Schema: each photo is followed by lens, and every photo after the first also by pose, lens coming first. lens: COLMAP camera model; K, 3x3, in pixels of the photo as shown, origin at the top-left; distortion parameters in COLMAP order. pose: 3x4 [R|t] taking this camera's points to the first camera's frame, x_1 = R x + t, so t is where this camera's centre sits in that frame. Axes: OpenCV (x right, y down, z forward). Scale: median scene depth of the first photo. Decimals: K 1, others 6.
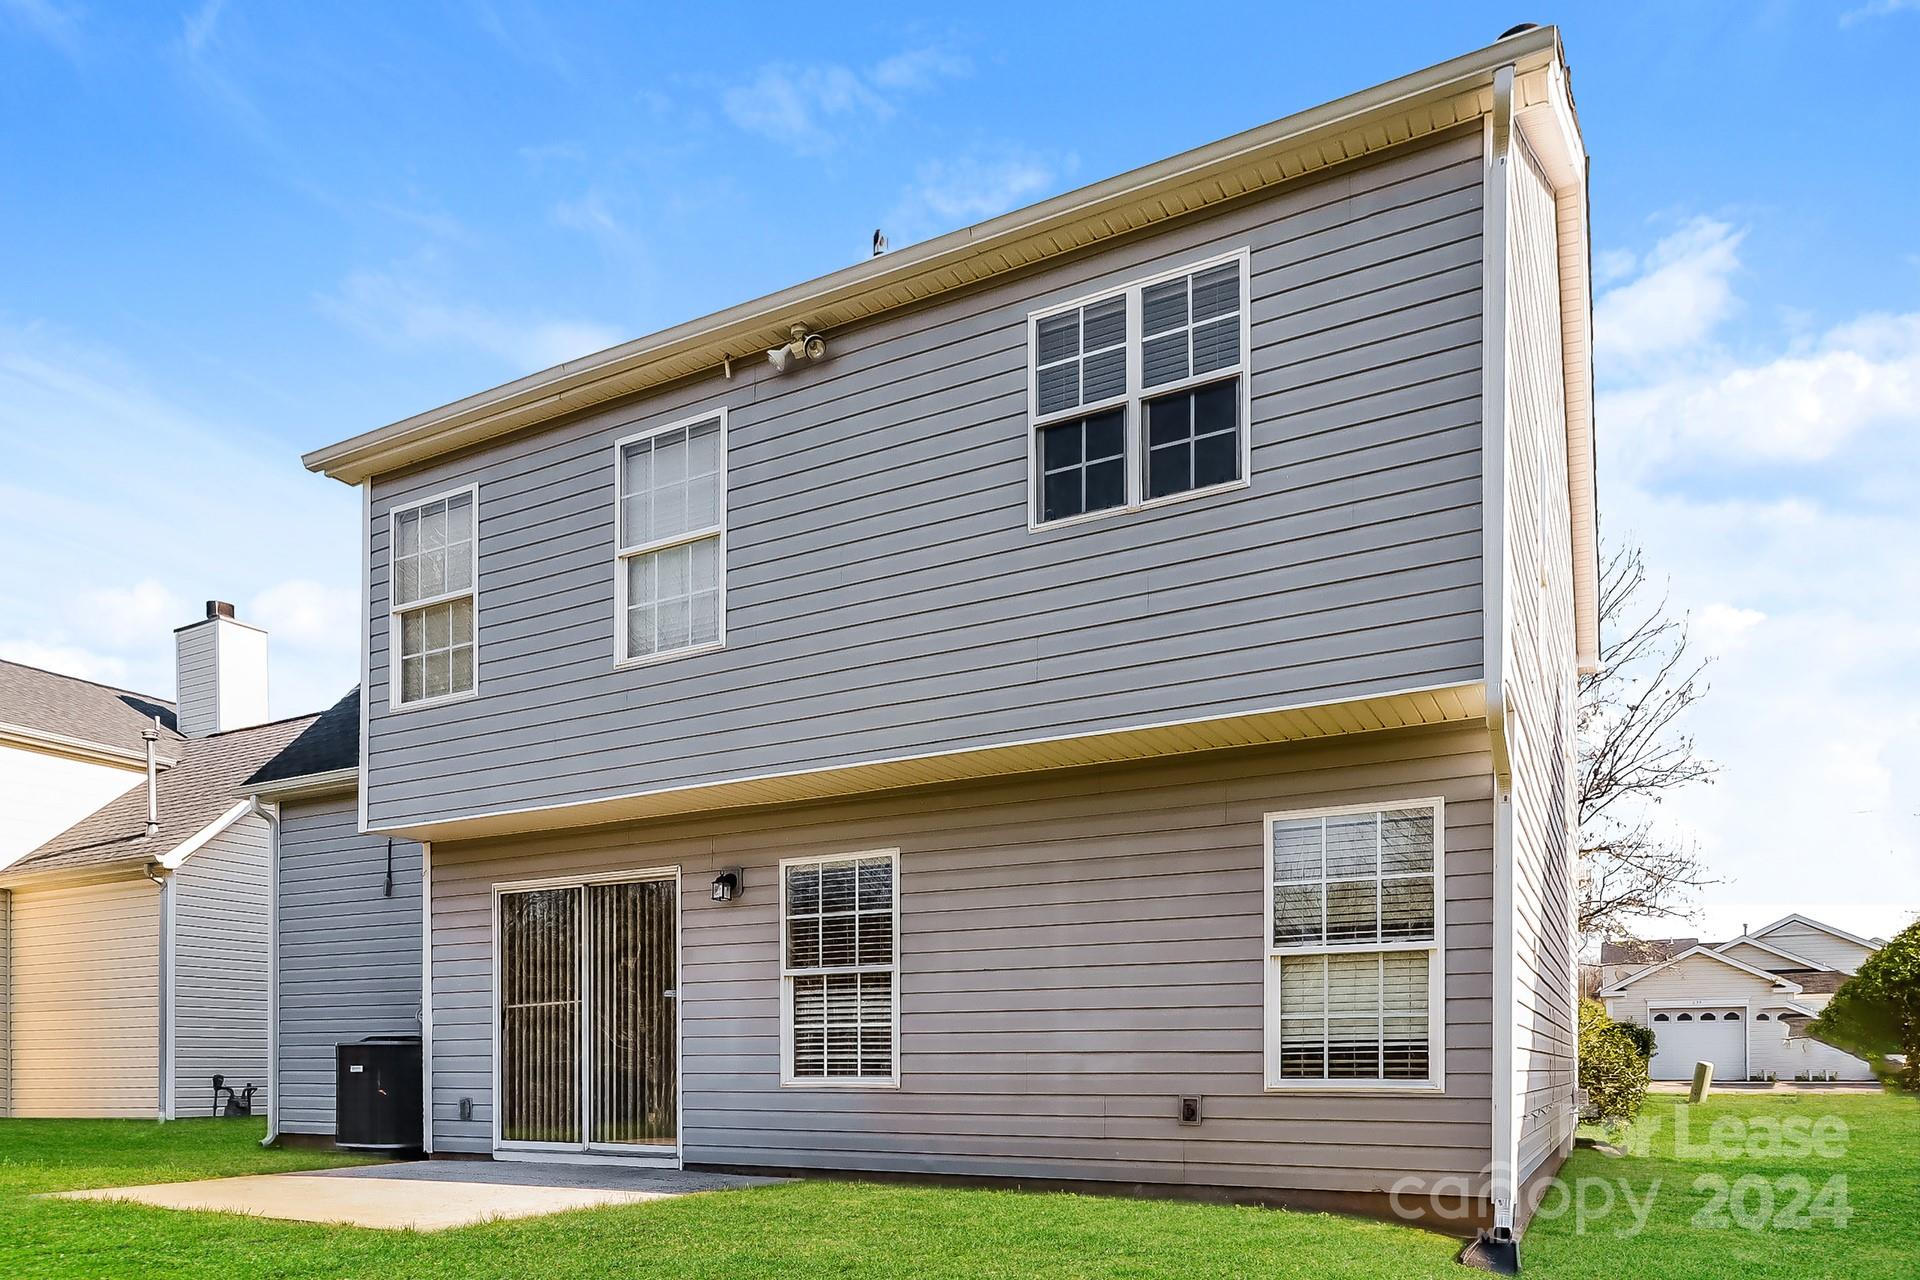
lens RADIAL K [[1030.6, 0, 963.3], [0, 1030.6, 651.8], [0, 0, 1]] dist [-0.001723, -0.000760]
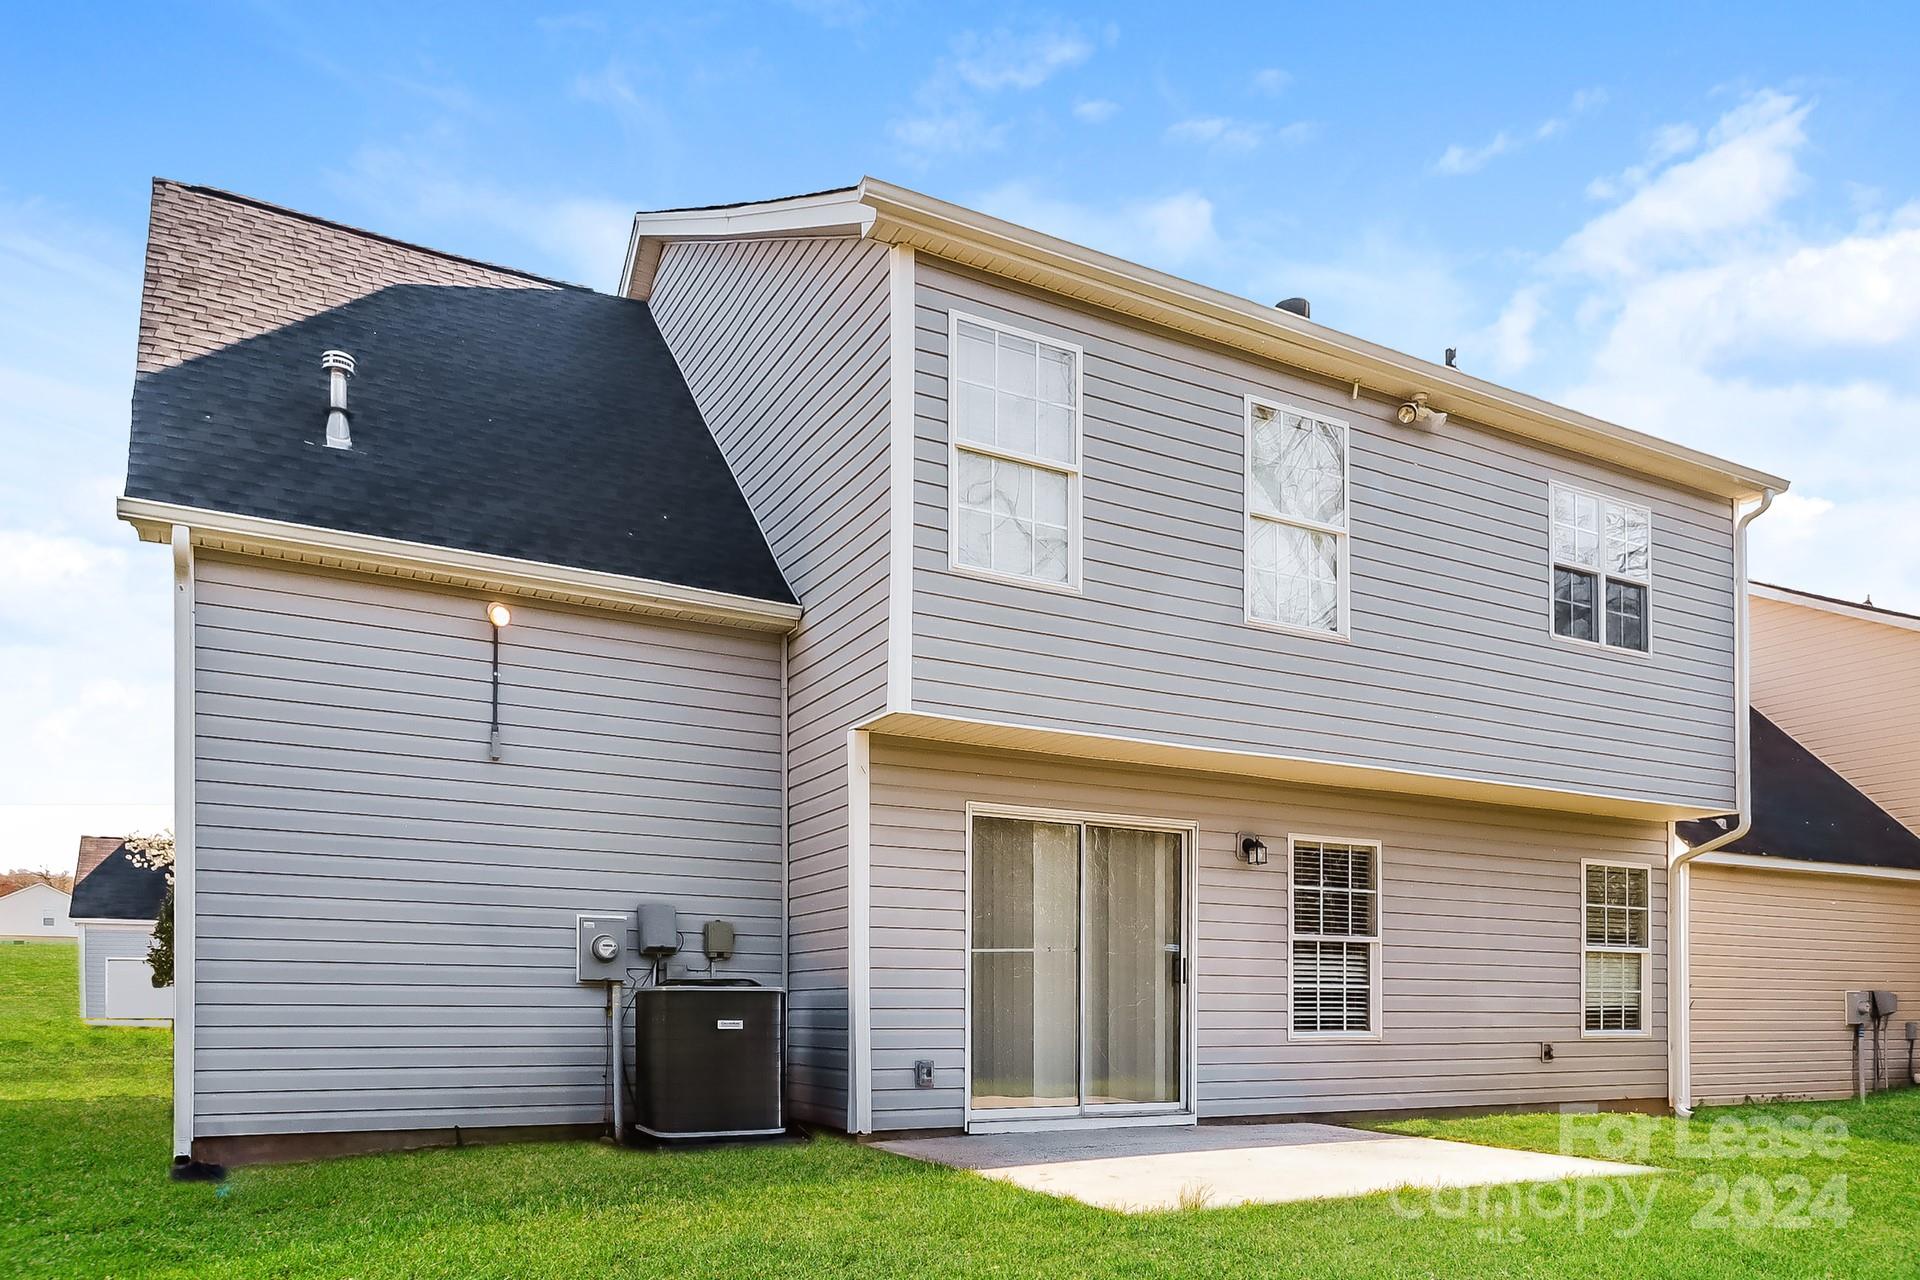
lens RADIAL K [[983.0, 0, 963.3], [0, 983.0, 627.1], [0, 0, 1]] dist [-0.006173, -0.000020]
pose [[0.674169, 0.277379, 0.684512, -1.245431], [-0.277650, 0.953998, -0.113125, 0.217680], [-0.684402, -0.113789, 0.720170, 0.537303]]
